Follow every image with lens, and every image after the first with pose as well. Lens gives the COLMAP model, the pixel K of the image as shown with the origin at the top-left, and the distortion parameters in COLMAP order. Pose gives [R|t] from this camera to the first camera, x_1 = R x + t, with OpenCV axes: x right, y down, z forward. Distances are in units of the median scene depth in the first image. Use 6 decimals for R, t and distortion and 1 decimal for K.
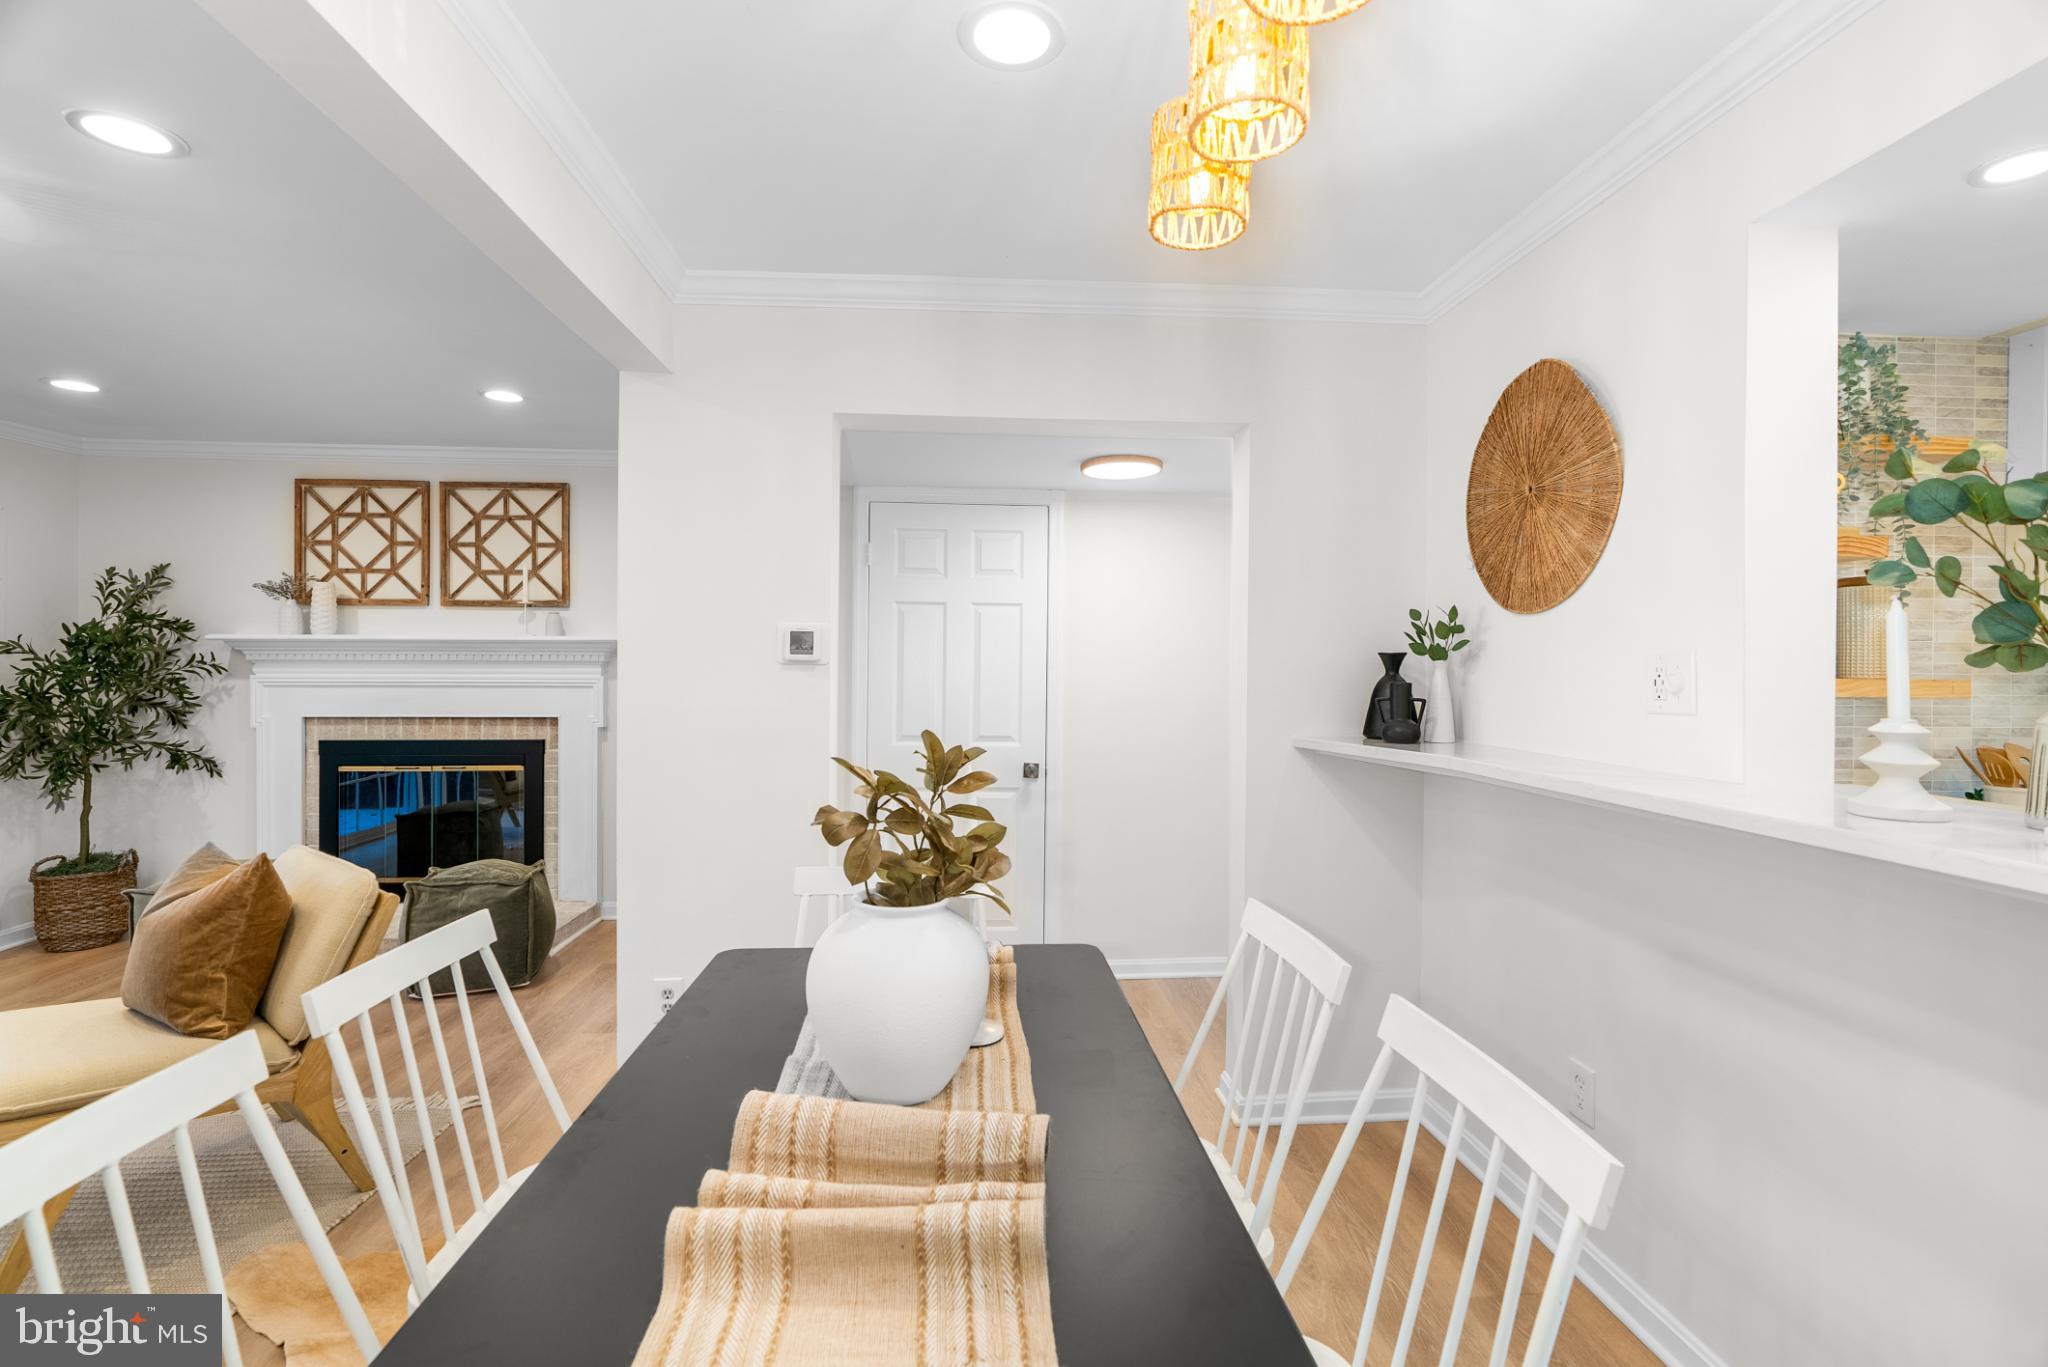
lens RADIAL K [[934.8, 0, 1046.9], [0, 934.8, 657.0], [0, 0, 1]] dist [0.012555, -0.006997]
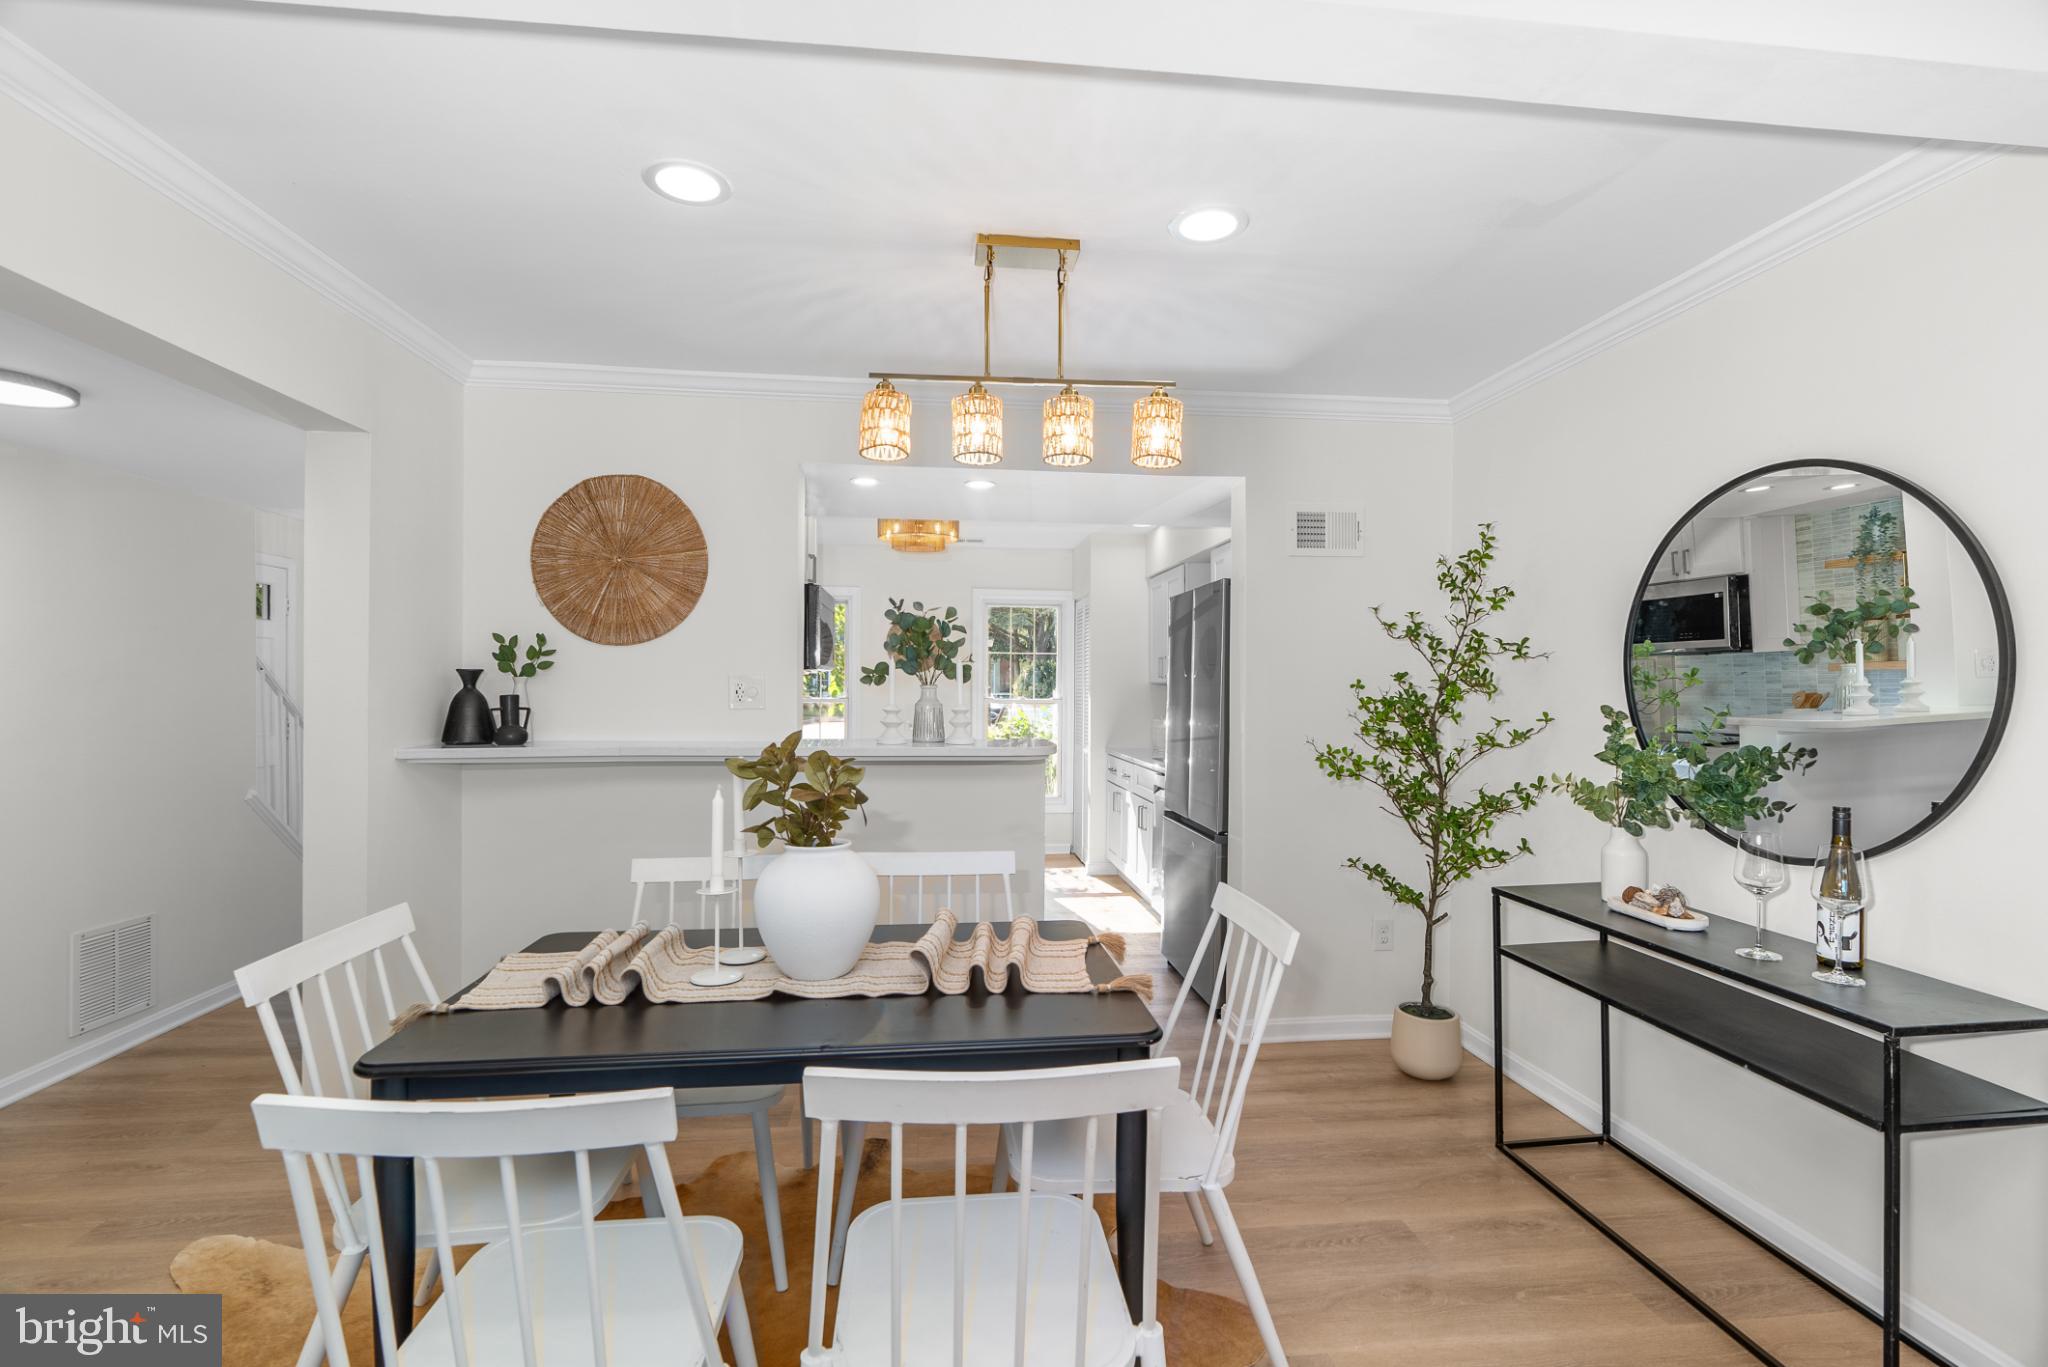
lens RADIAL K [[934.8, 0, 1029.7], [0, 934.8, 692.9], [0, 0, 1]] dist [0.012555, -0.006997]
pose [[-0.019867, -0.001632, 0.999801, -1.015240], [-0.021107, 0.999776, 0.001213, 0.011495], [-0.999580, -0.021079, -0.019897, 0.430166]]
